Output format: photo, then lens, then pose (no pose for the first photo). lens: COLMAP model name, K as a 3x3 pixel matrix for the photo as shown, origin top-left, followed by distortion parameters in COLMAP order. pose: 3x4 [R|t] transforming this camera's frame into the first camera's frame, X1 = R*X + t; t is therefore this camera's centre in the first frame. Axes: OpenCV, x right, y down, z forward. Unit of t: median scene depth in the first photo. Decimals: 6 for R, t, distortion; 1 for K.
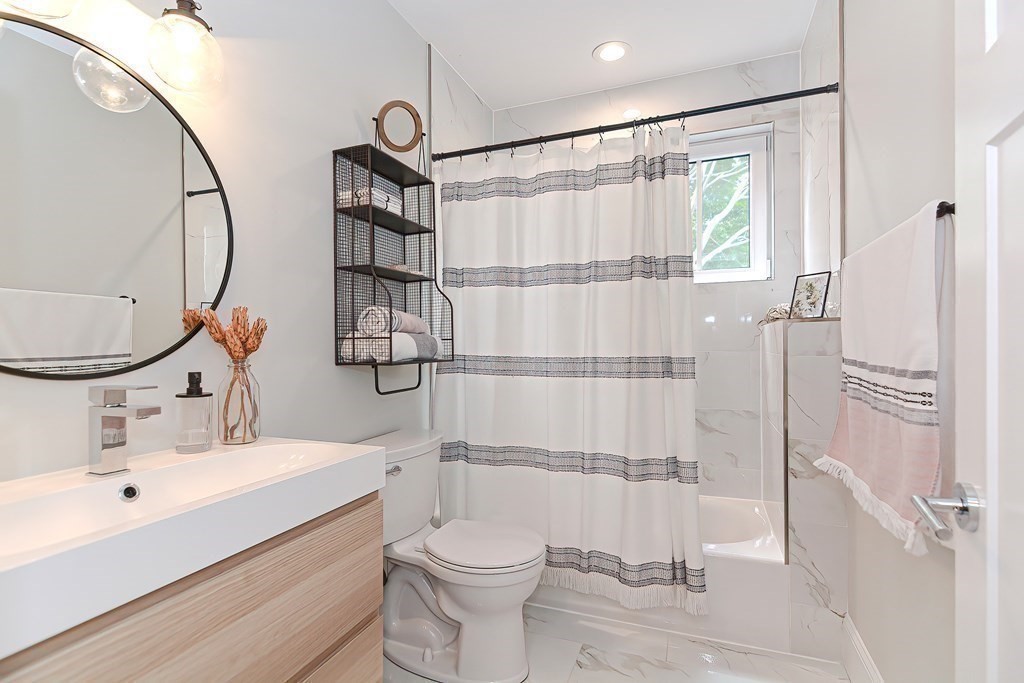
lens RADIAL K [[492.5, 0, 511.5], [0, 492.5, 342.1], [0, 0, 1]] dist [0.018984, -0.008415]
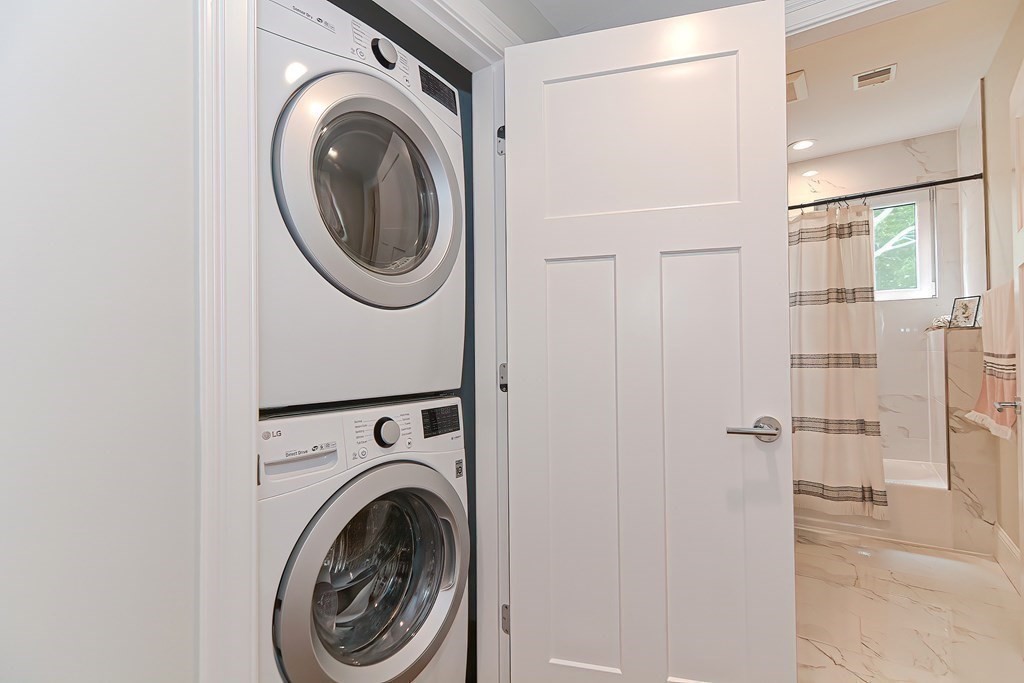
lens RADIAL K [[492.5, 0, 513.5], [0, 492.5, 342.1], [0, 0, 1]] dist [0.018984, -0.008415]
pose [[0.973184, -0.008853, -0.229859, -0.366398], [0.005364, 0.999861, -0.015798, 0.012408], [0.229967, 0.014141, 0.973096, -0.748500]]
